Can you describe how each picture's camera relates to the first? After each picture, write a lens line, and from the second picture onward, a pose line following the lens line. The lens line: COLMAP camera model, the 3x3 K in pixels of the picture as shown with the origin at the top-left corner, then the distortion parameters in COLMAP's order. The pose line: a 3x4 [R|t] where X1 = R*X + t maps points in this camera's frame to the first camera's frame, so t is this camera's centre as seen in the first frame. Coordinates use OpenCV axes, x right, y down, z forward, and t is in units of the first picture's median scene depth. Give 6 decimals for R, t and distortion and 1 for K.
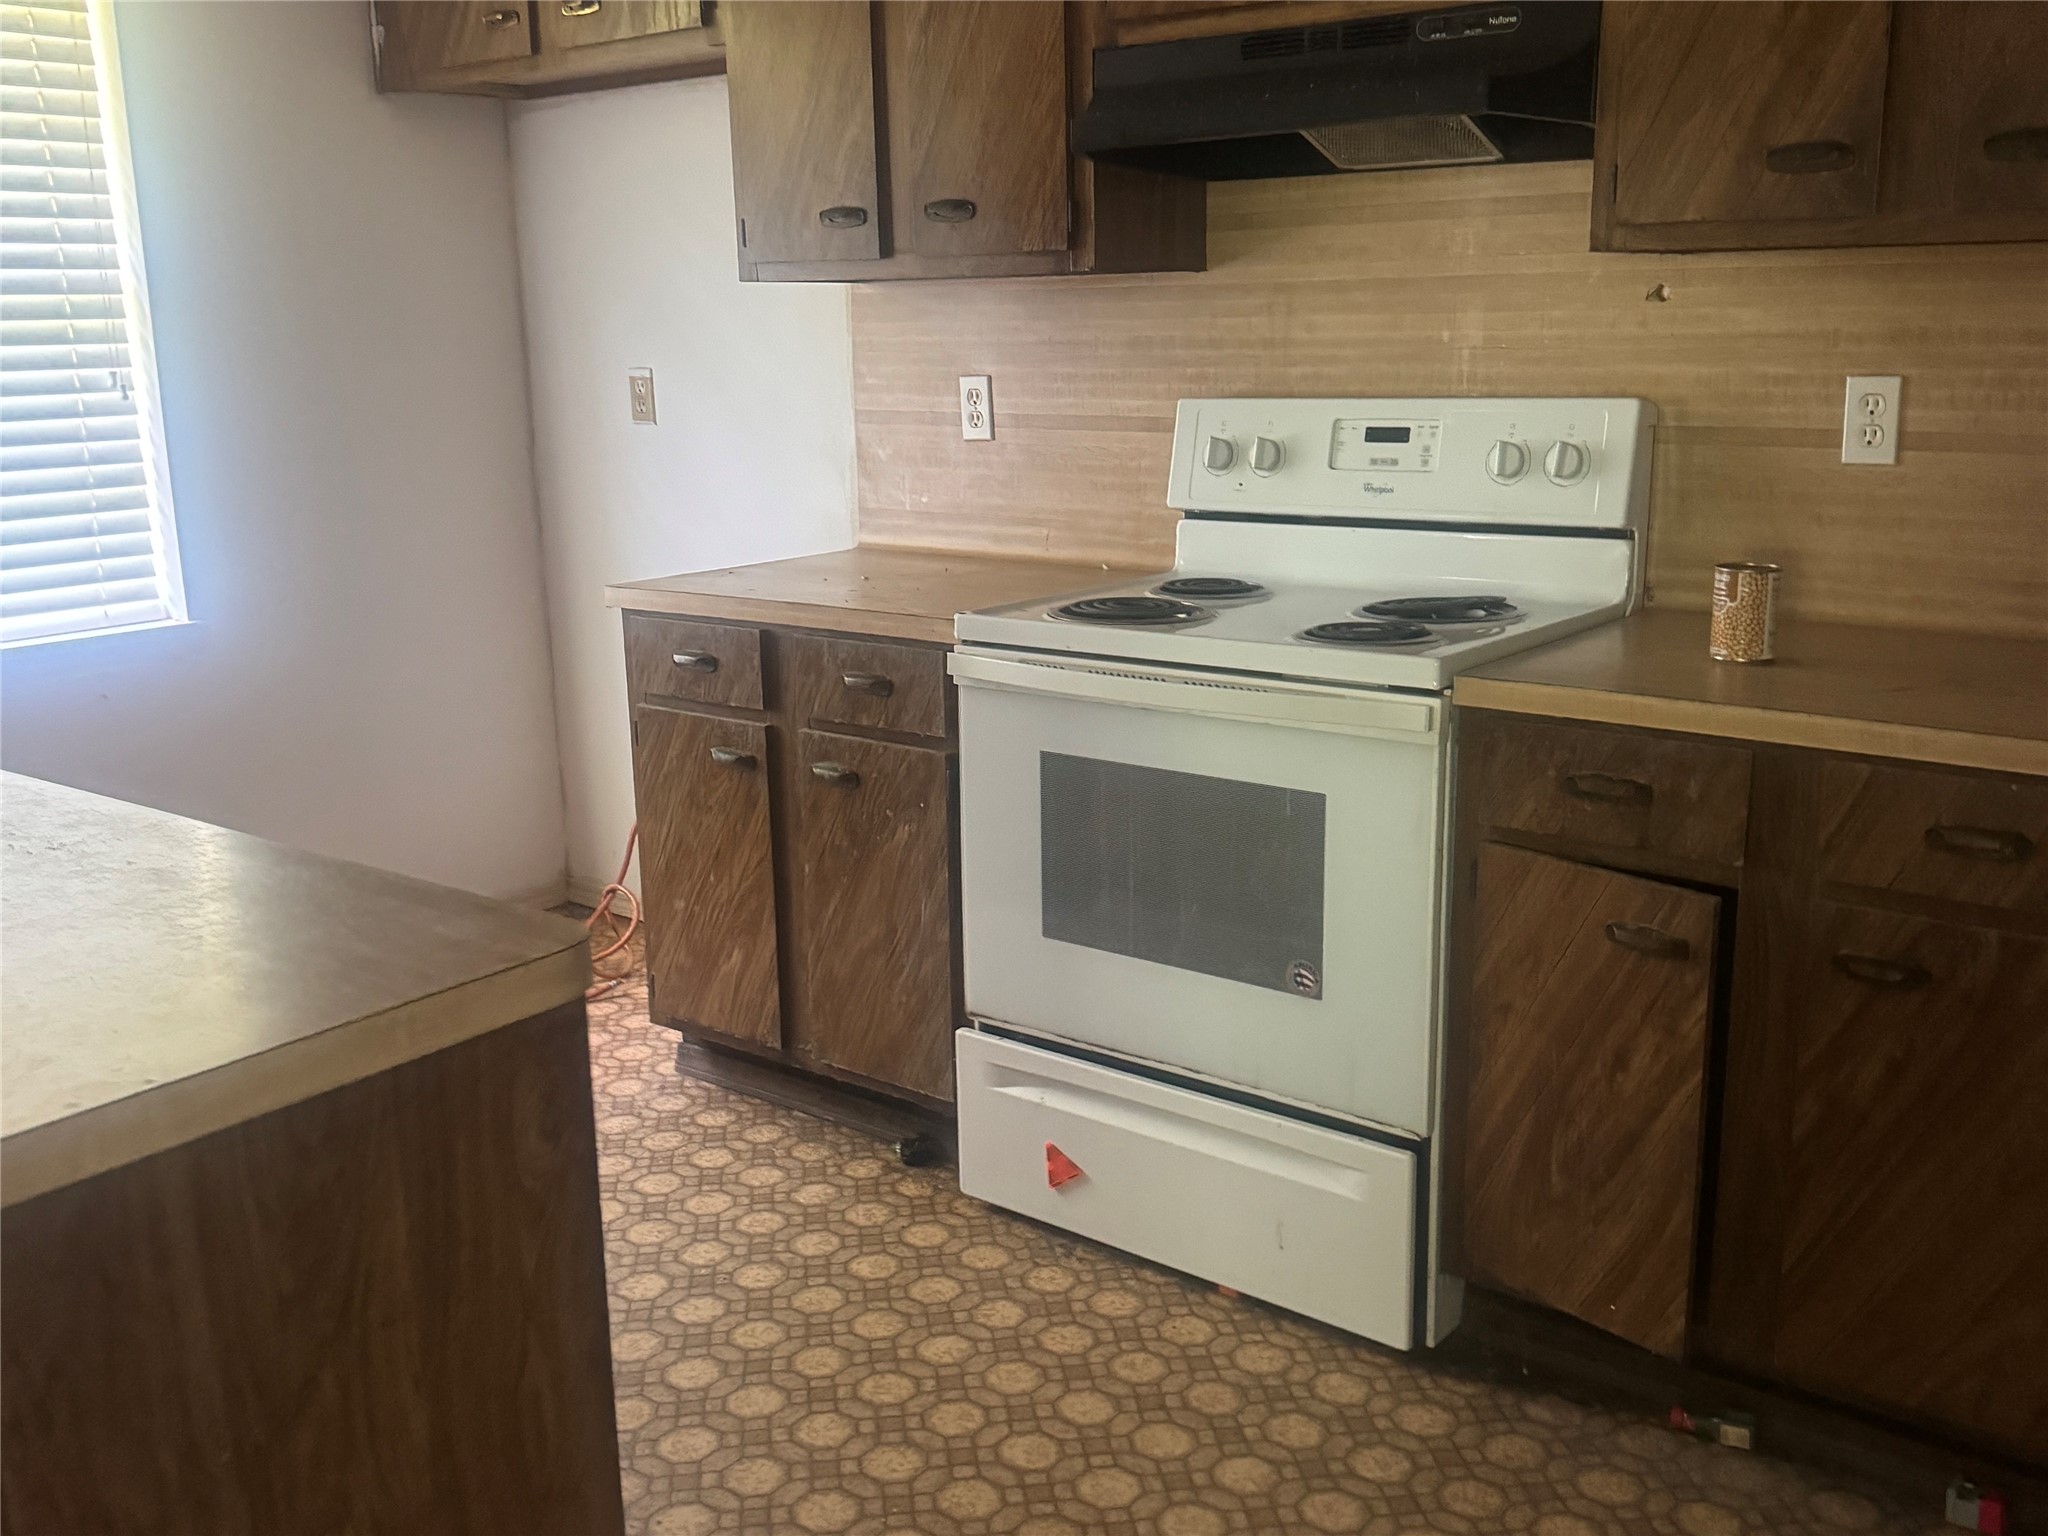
lens RADIAL K [[1919.1, 0, 1026.1], [0, 1919.1, 764.1], [0, 0, 1]] dist [0.129641, 0.000000]
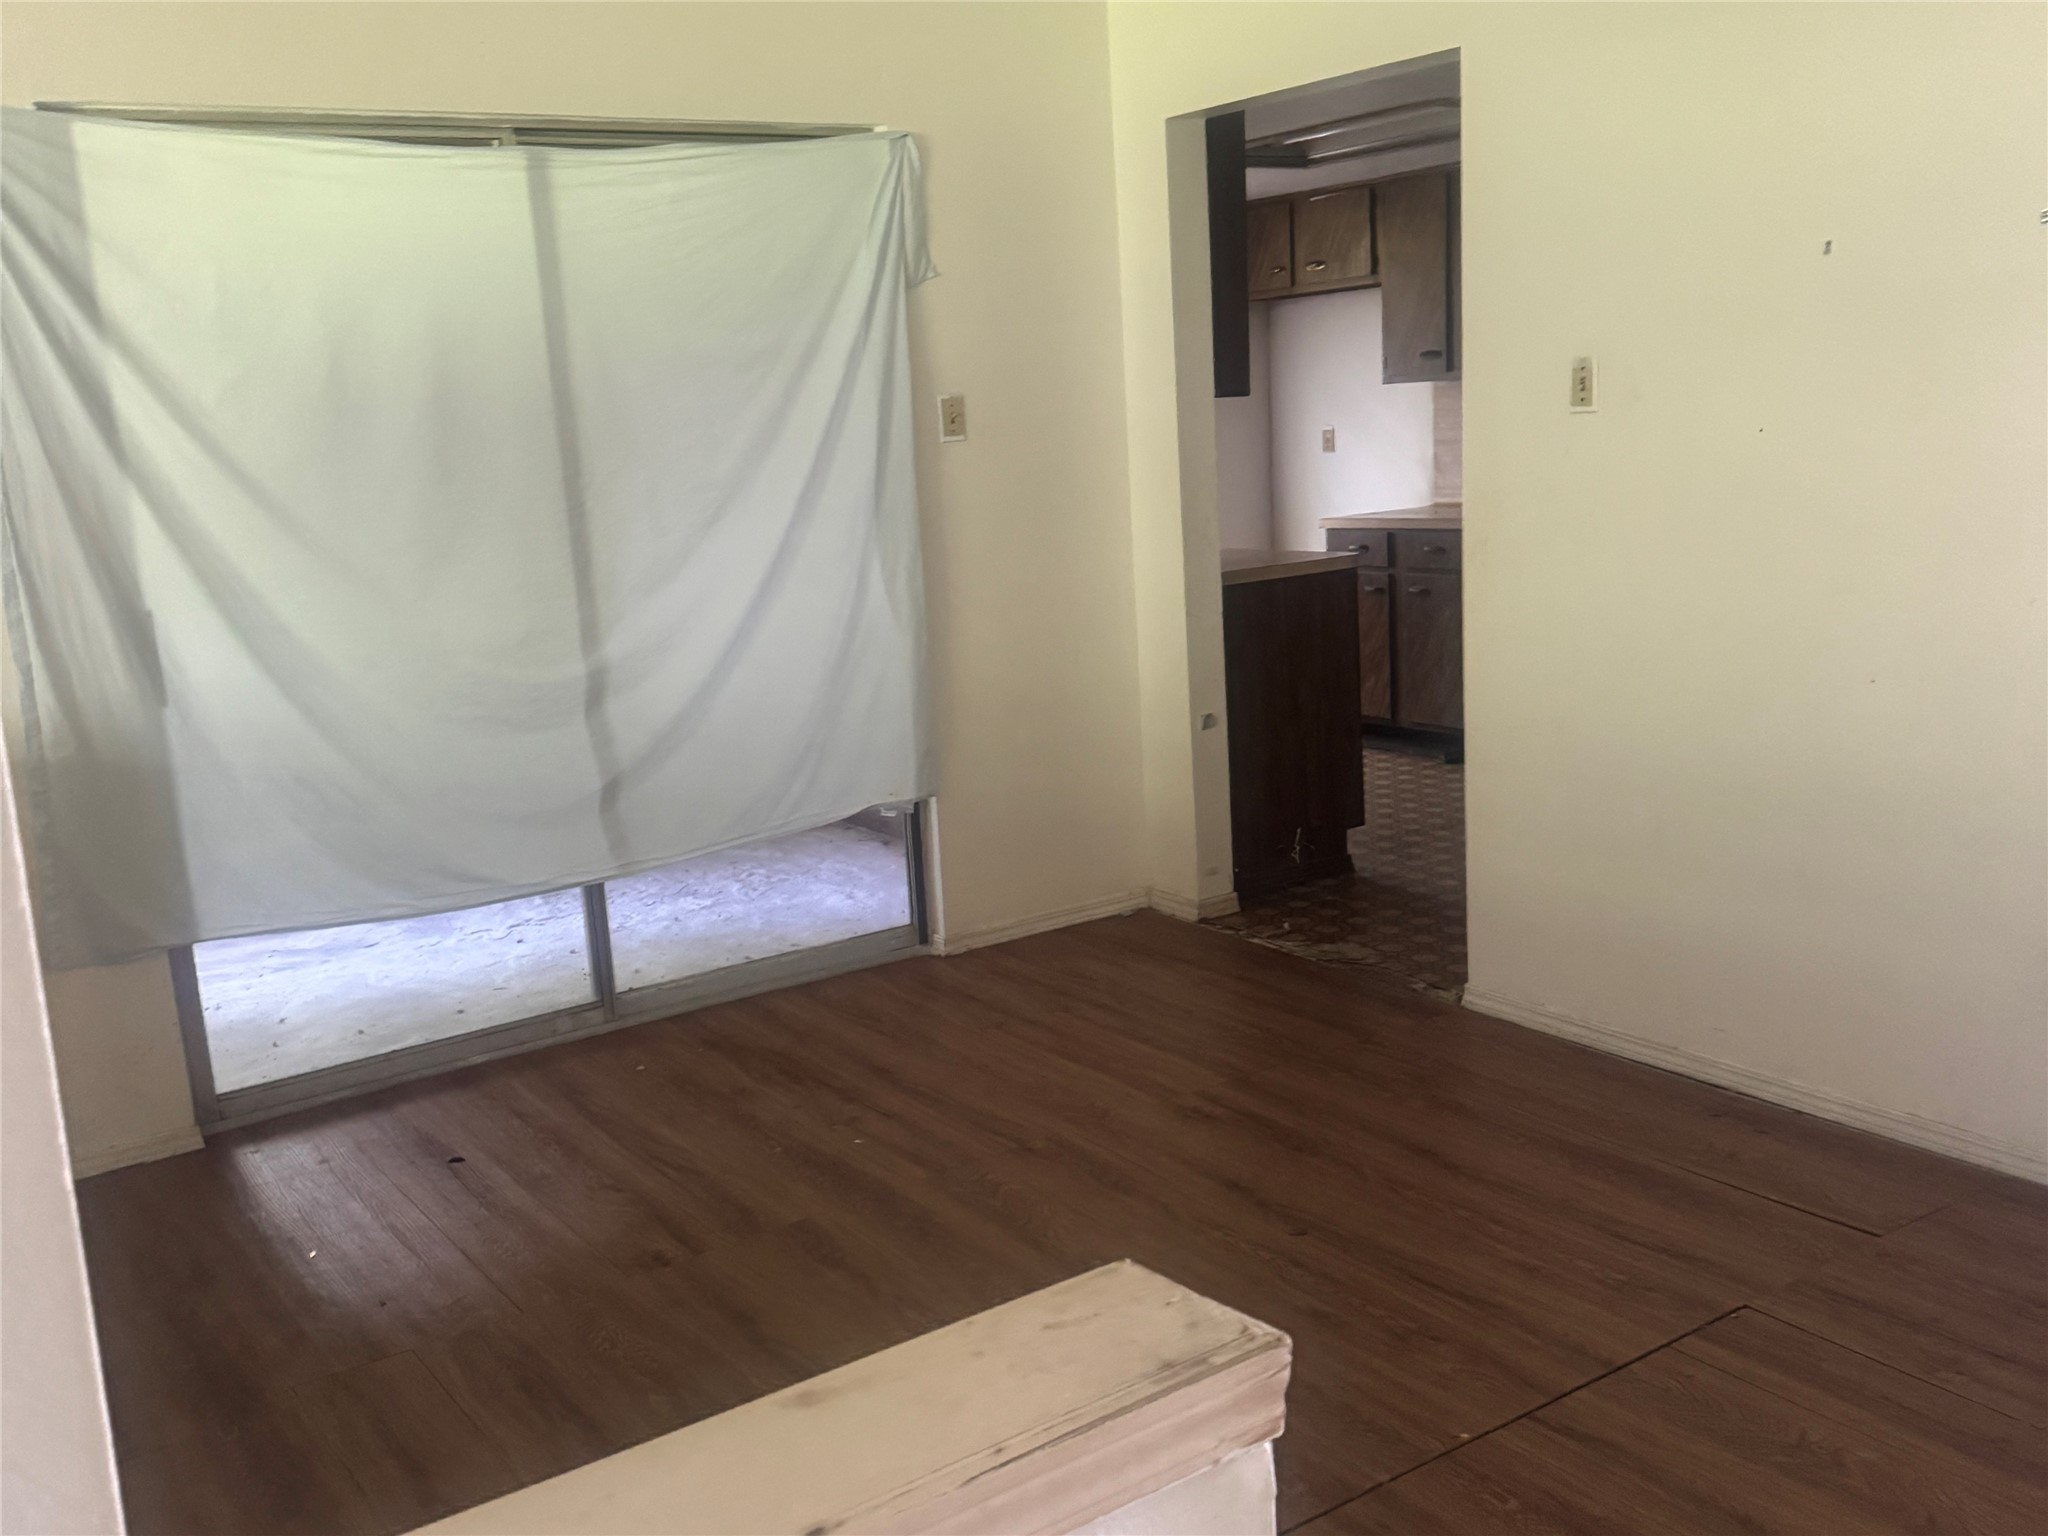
lens RADIAL K [[1919.1, 0, 1026.6], [0, 1919.1, 771.3], [0, 0, 1]] dist [0.129641, 0.000000]
pose [[0.955212, 0.020841, -0.295188, 0.138533], [-0.030892, 0.999089, -0.029428, 0.297512], [0.294305, 0.037229, 0.954986, -1.330450]]
